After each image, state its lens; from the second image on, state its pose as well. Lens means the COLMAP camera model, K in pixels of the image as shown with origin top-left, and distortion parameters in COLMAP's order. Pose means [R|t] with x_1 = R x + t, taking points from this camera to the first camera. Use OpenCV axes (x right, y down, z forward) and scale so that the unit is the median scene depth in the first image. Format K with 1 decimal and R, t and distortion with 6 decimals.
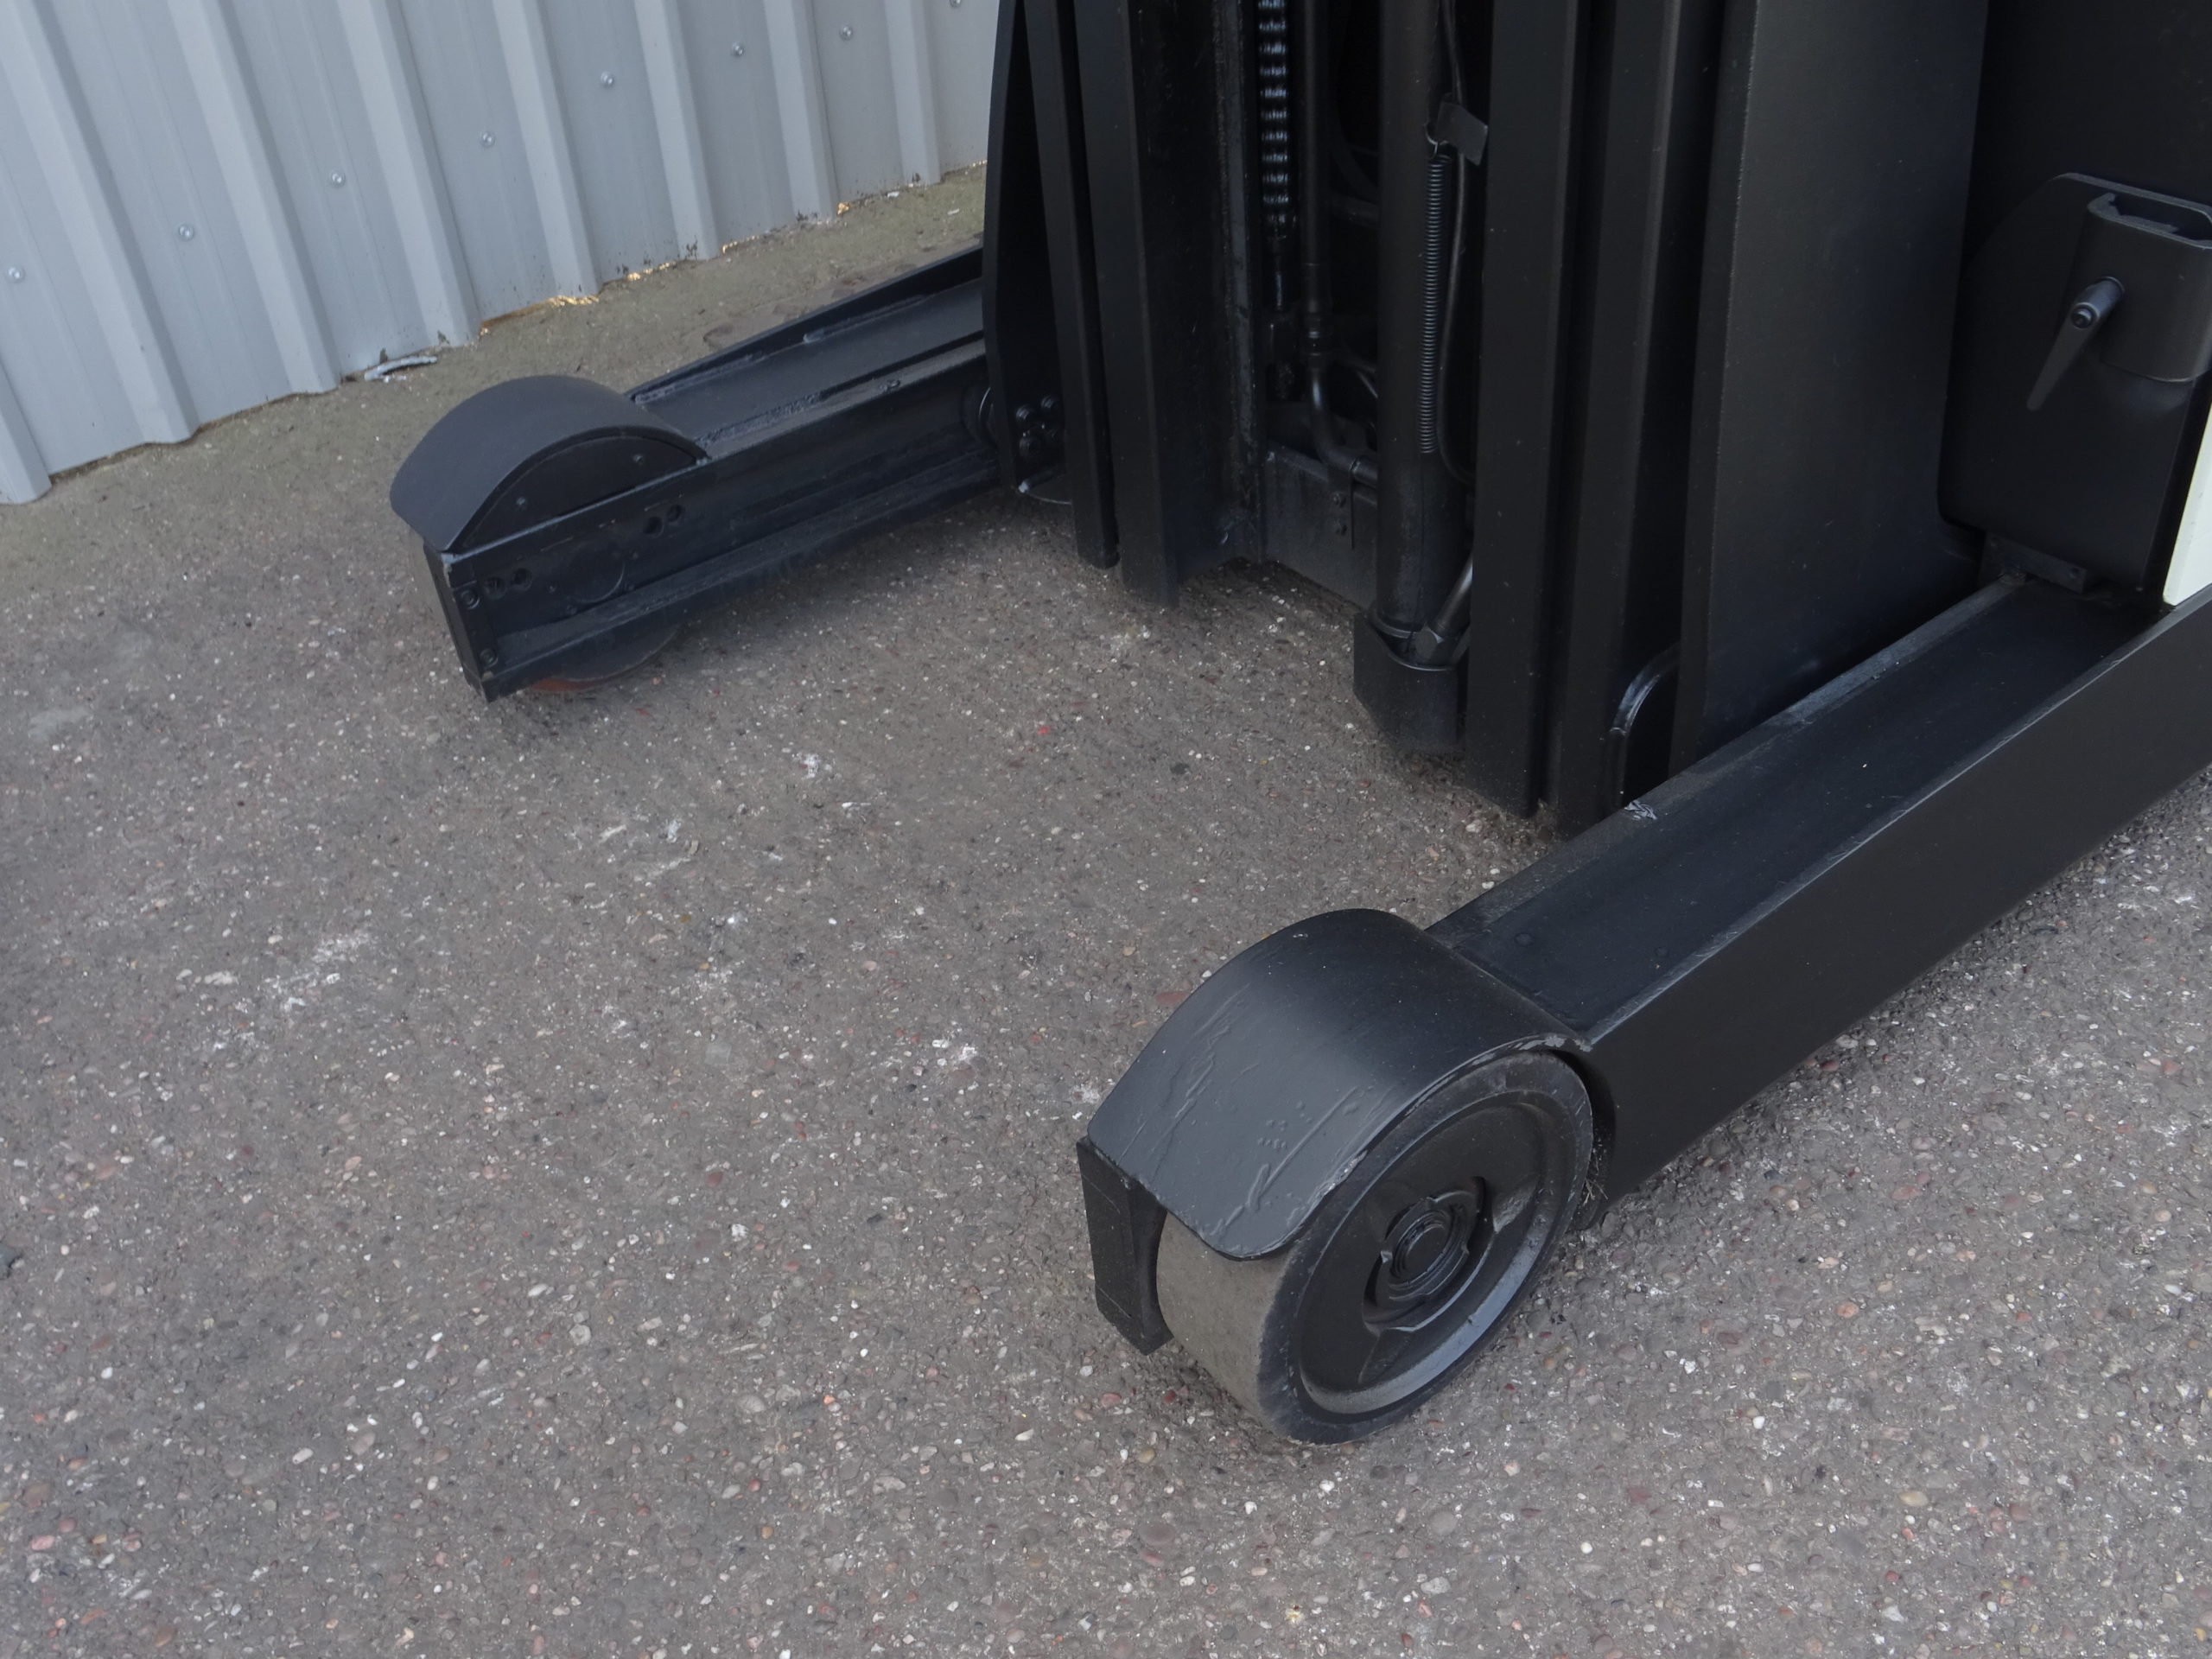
lens RADIAL K [[2033.7, 0, 1102.7], [0, 2033.7, 833.1], [0, 0, 1]] dist [0.009394, 0.000000]
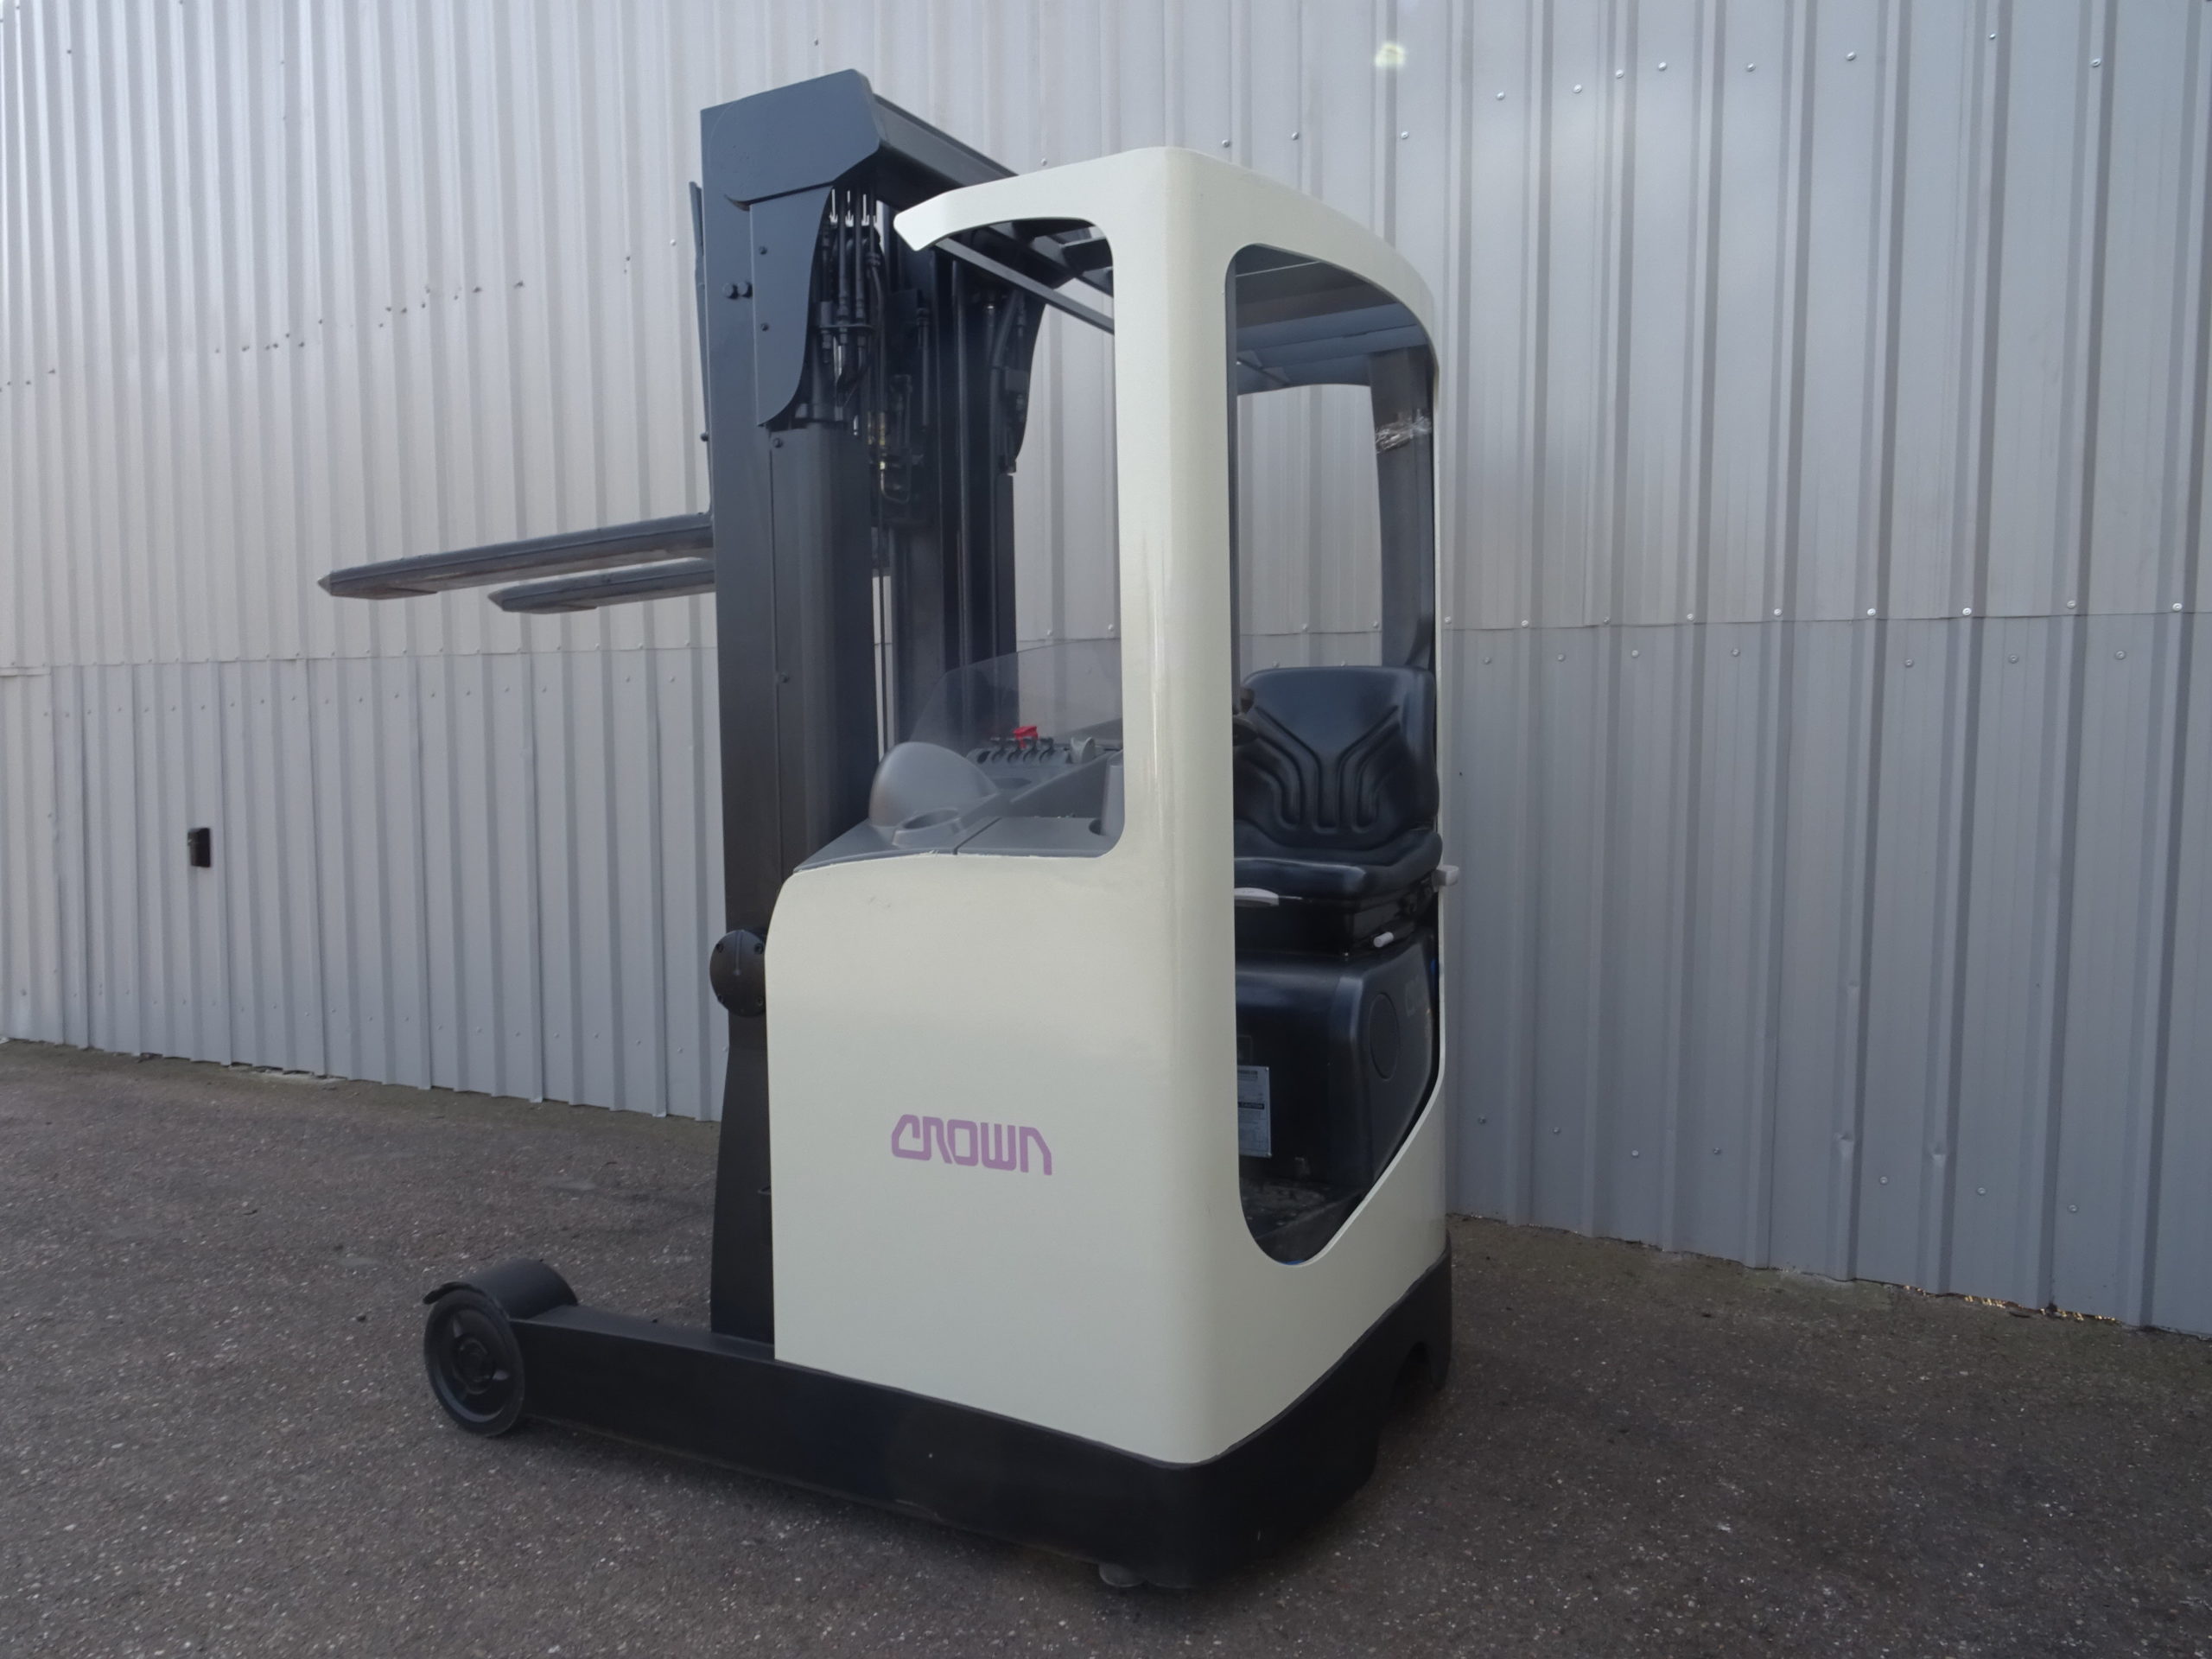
lens RADIAL K [[1594.0, 0, 1089.3], [0, 1594.0, 816.7], [0, 0, 1]] dist [-0.003721, -0.000734]
pose [[0.400644, 0.118088, -0.908592, 1.717266], [-0.559628, 0.816727, -0.140620, -0.428851], [0.725466, 0.564812, 0.393302, 0.151234]]
